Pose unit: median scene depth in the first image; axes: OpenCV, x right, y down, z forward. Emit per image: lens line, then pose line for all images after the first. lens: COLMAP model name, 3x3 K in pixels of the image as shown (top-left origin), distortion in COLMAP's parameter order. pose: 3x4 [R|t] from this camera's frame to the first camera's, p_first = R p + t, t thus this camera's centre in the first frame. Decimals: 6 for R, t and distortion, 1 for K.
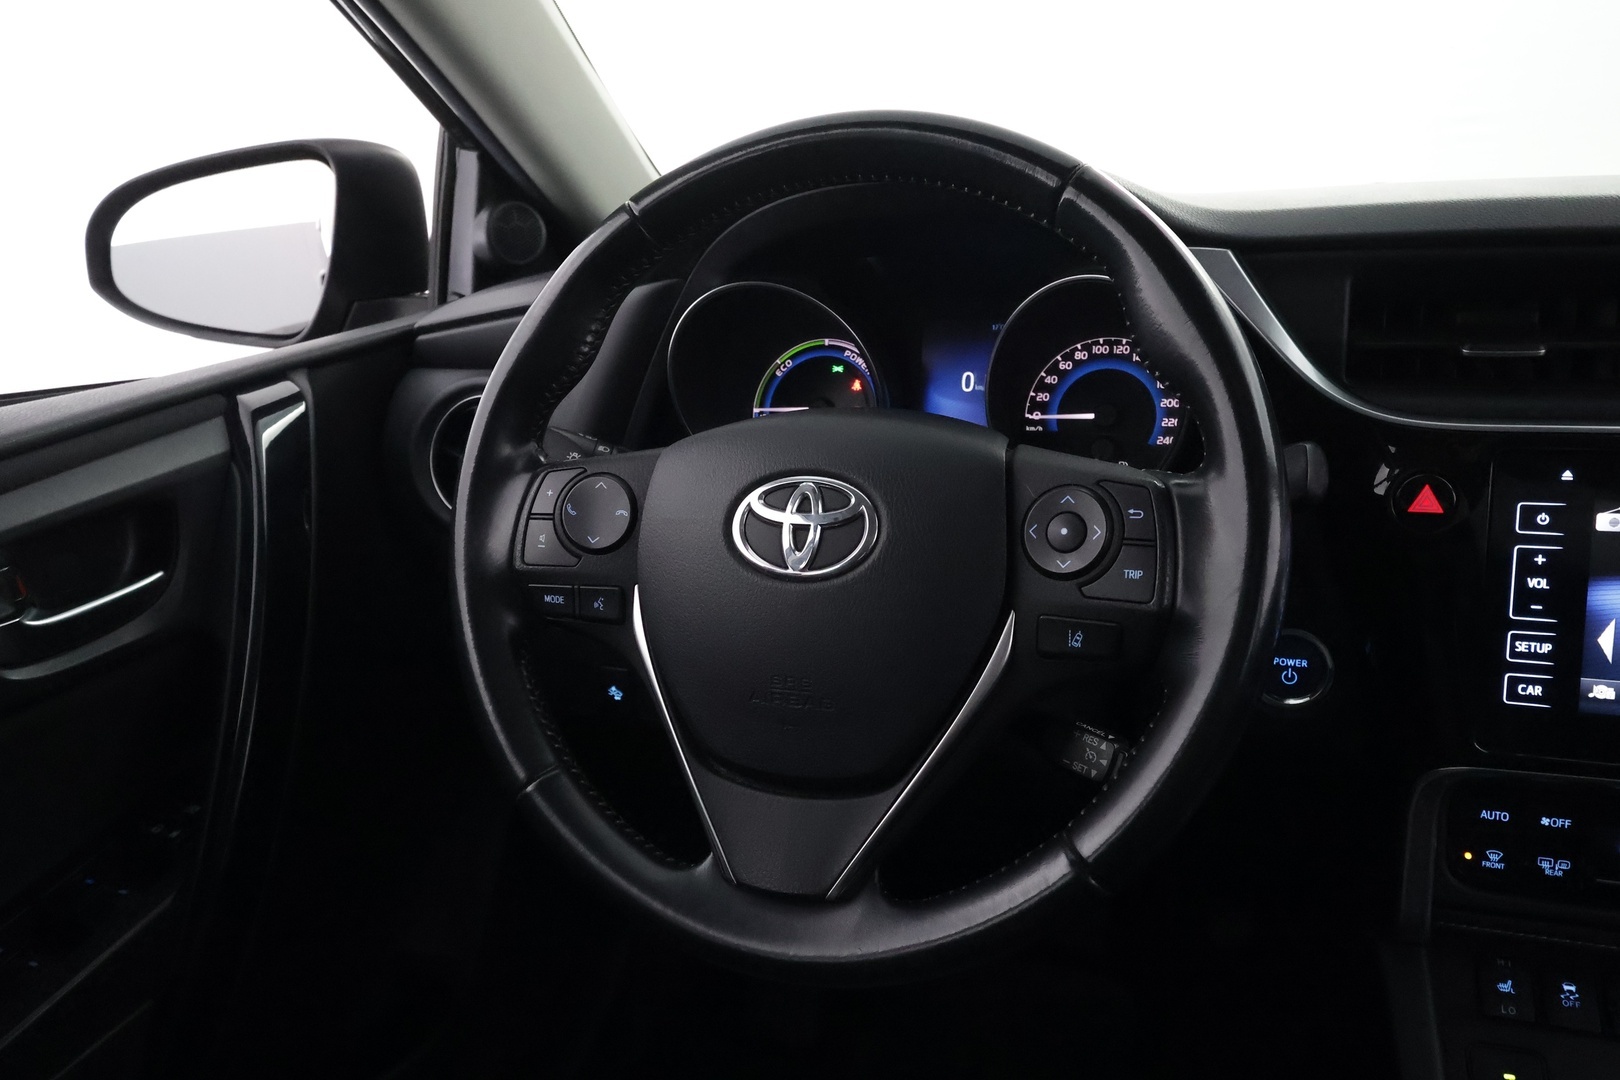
lens RADIAL K [[1223.4, 0, 804.4], [0, 1223.4, 534.9], [0, 0, 1]] dist [-0.004794, 0.006034]
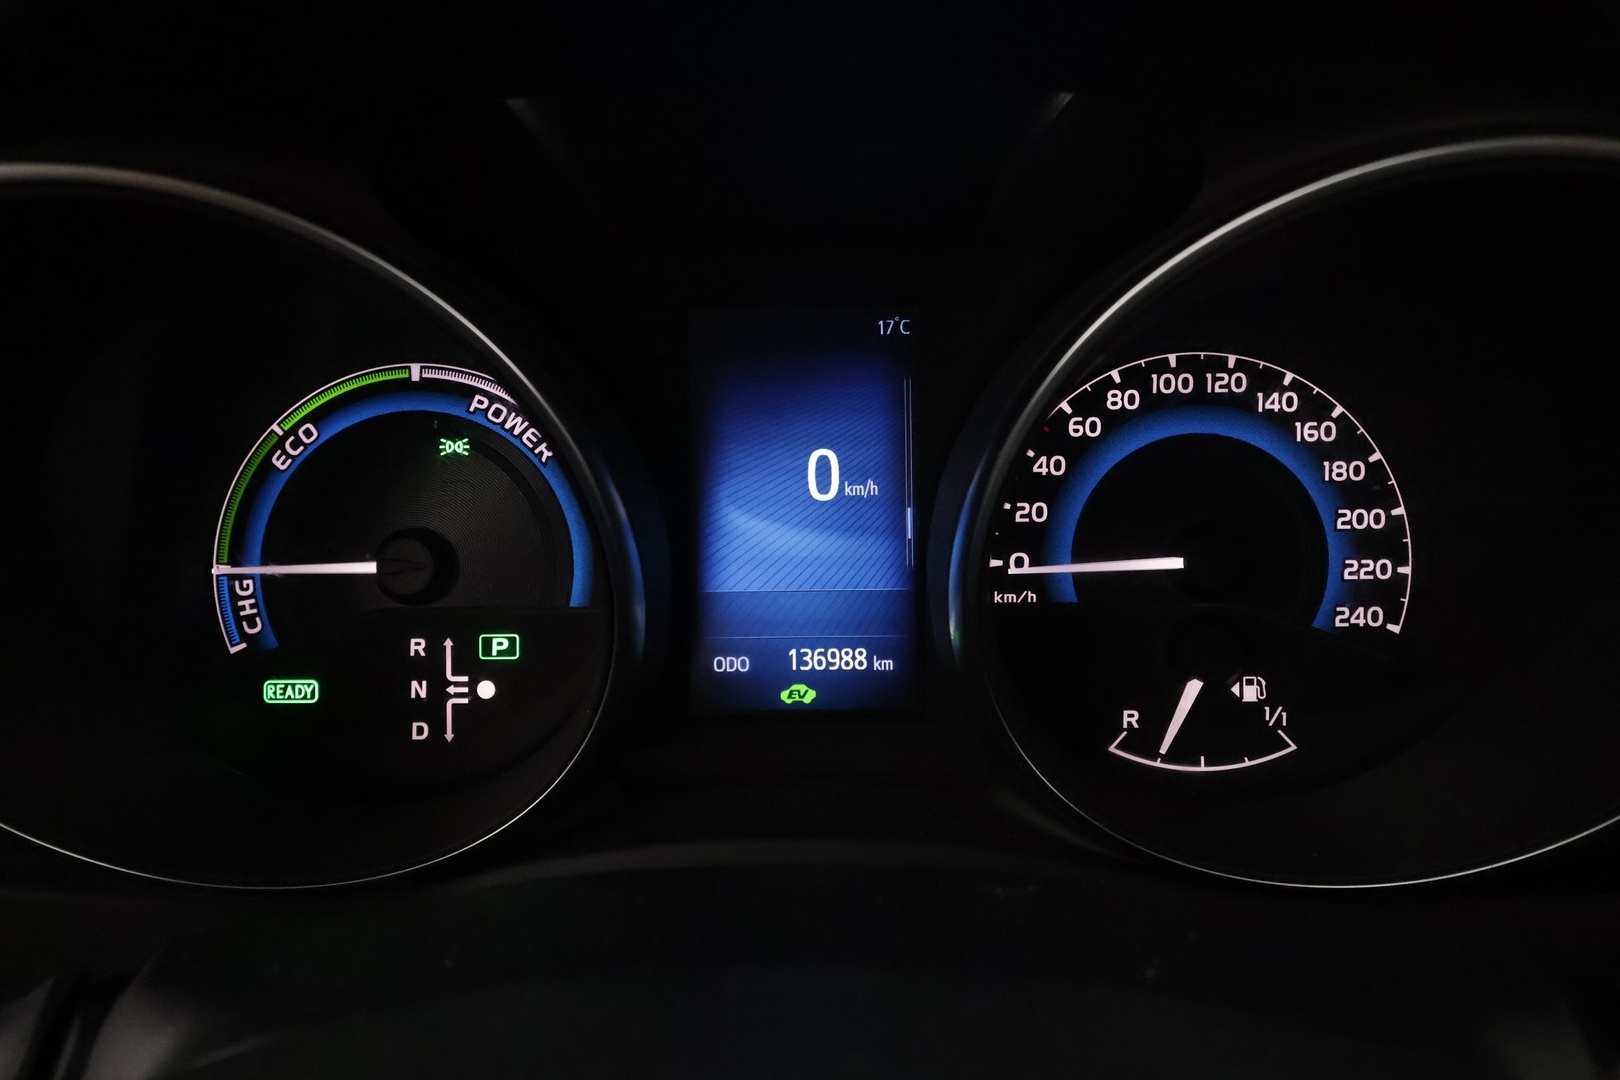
lens RADIAL K [[1194.6, 0, 813.4], [0, 1194.6, 539.5], [0, 0, 1]] dist [0.014416, 0.002304]
pose [[0.944967, -0.075638, 0.318302, 0.017741], [0.063997, 0.996848, 0.046888, -0.162065], [-0.320845, -0.023938, 0.946829, 0.865048]]
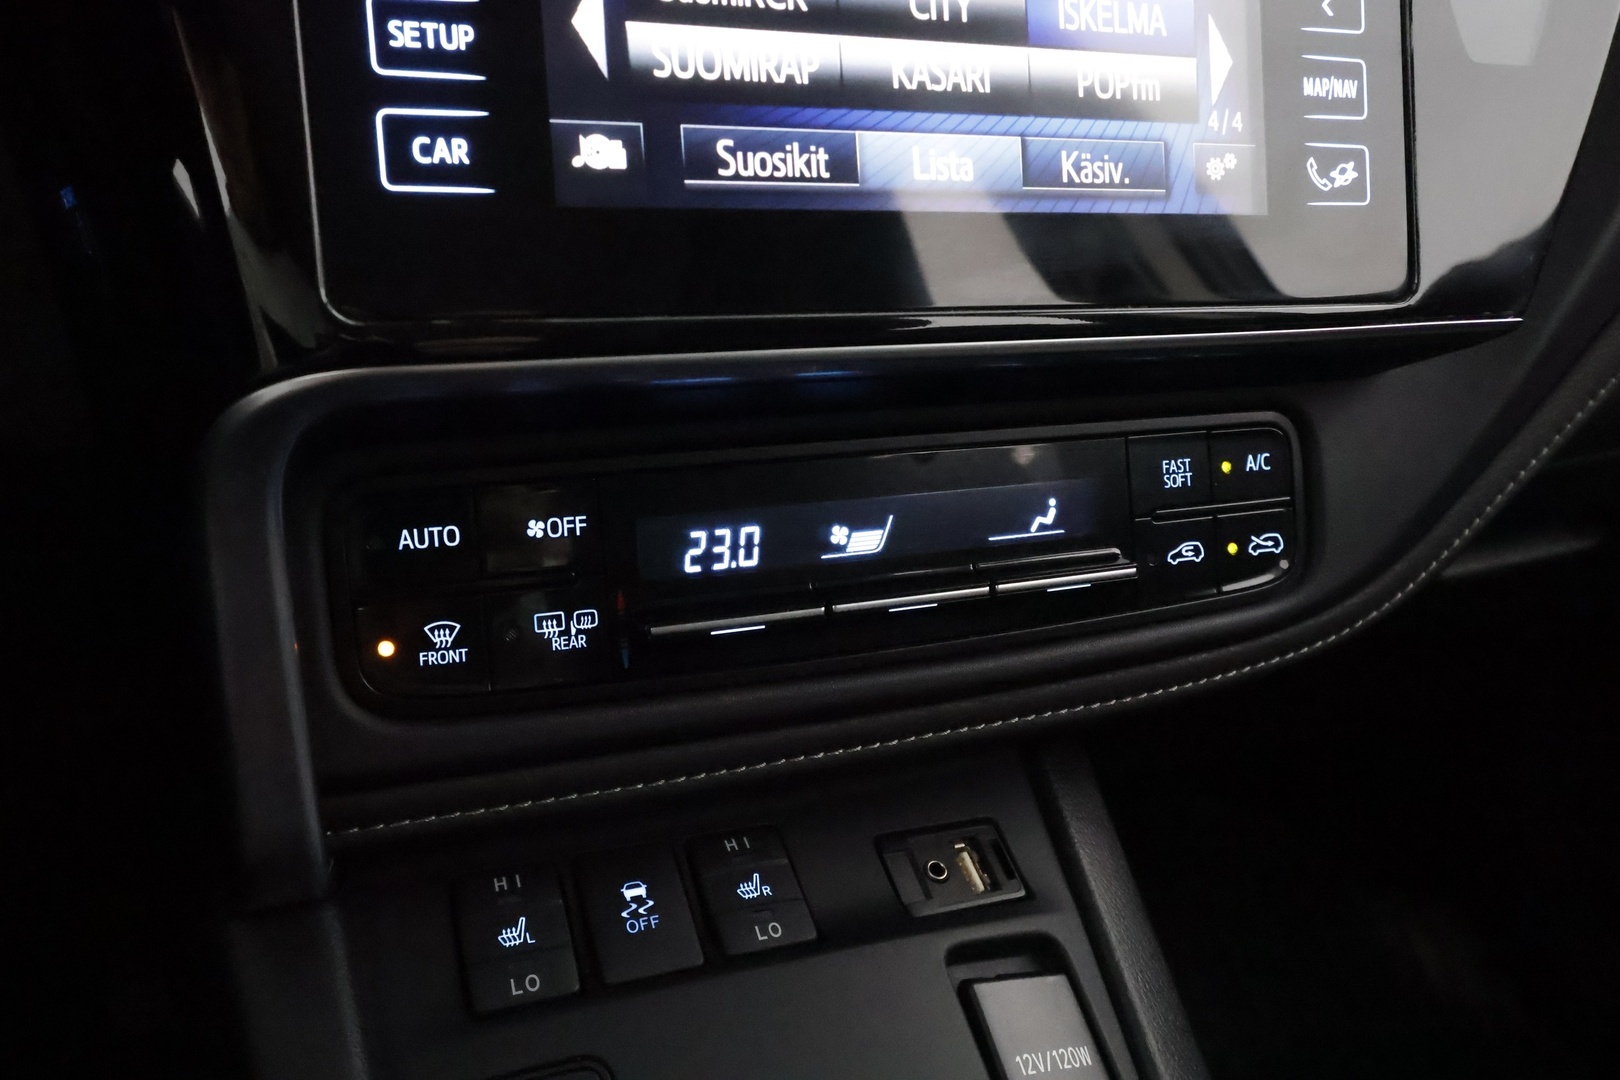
lens RADIAL K [[1273.0, 0, 803.4], [0, 1273.0, 548.5], [0, 0, 1]] dist [0.001990, 0.001191]
pose [[0.741447, -0.120863, 0.660037, 0.375645], [0.133155, 0.990584, 0.031813, 0.238289], [-0.657667, 0.064300, 0.750559, 0.595866]]
